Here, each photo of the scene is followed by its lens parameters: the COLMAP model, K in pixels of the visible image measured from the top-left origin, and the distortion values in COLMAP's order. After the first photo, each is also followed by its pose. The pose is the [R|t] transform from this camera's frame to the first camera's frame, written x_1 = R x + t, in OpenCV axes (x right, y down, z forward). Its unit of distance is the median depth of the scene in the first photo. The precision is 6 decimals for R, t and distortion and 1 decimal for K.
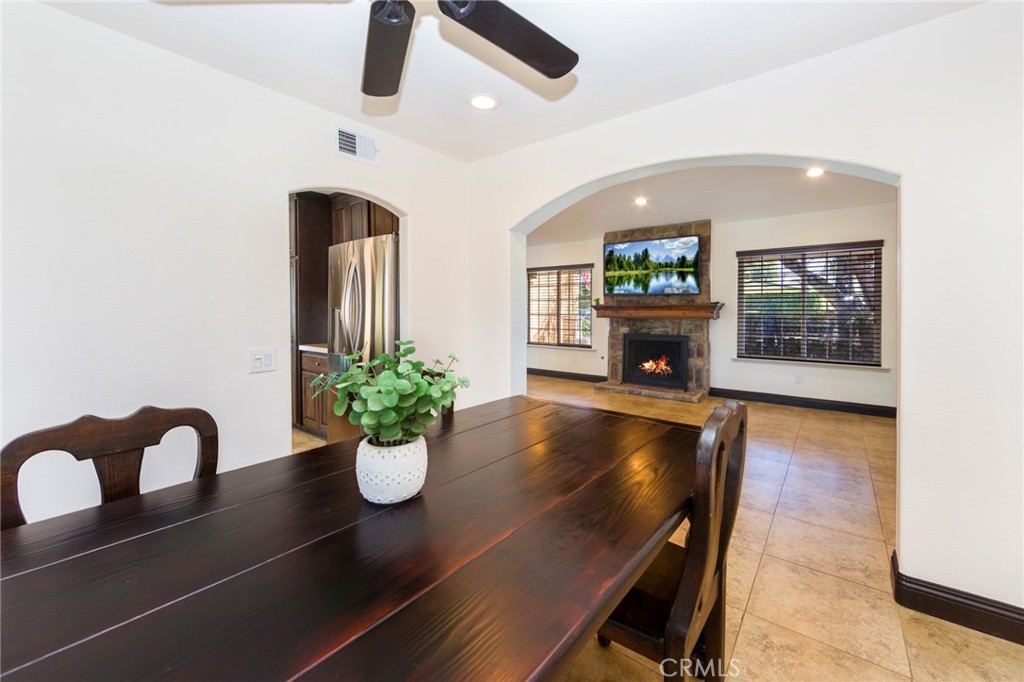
lens RADIAL K [[416.0, 0, 532.1], [0, 416.0, 308.4], [0, 0, 1]] dist [-0.004419, -0.000320]
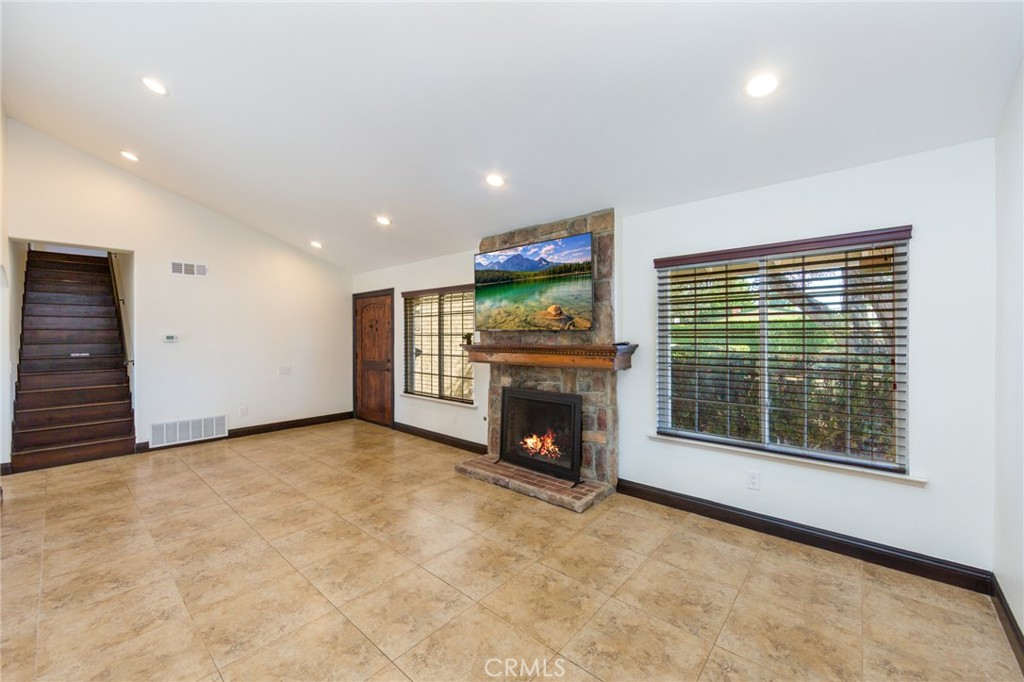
lens RADIAL K [[416.0, 0, 513.0], [0, 416.0, 333.7], [0, 0, 1]] dist [-0.004419, -0.000320]
pose [[0.996874, -0.000867, -0.079000, 0.311242], [0.000482, 0.999988, -0.004896, -0.024066], [0.079004, 0.004843, 0.996863, 0.353822]]
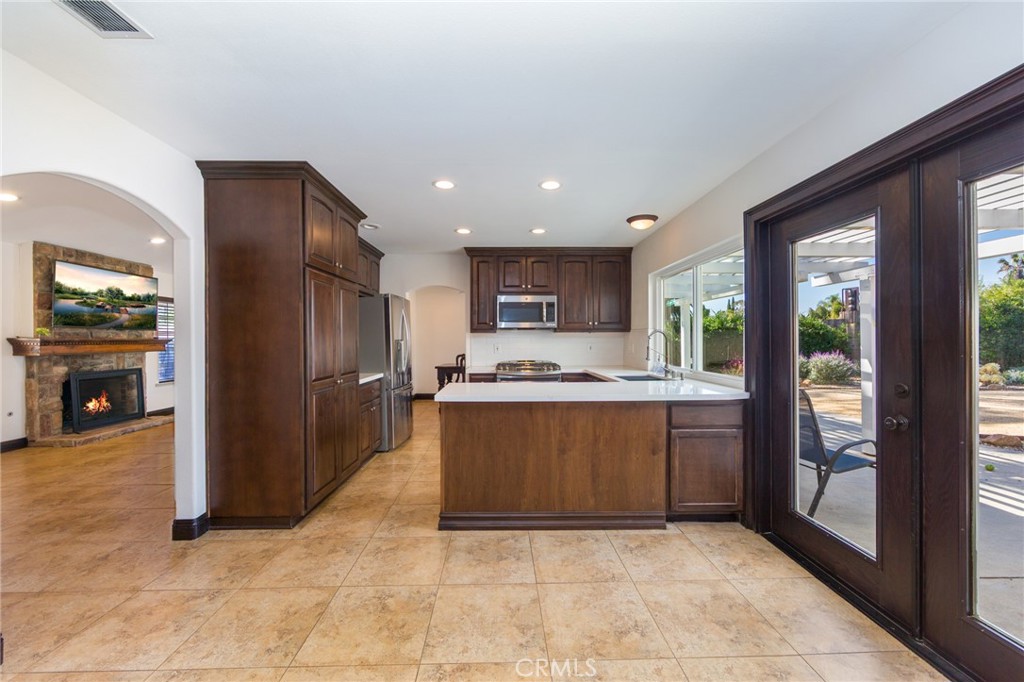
lens RADIAL K [[416.0, 0, 513.0], [0, 416.0, 342.3], [0, 0, 1]] dist [-0.004419, -0.000320]
pose [[-0.620871, -0.001235, 0.783912, -1.039793], [0.008316, 0.999932, 0.008162, -0.000767], [-0.783869, 0.011586, -0.620818, 0.878469]]
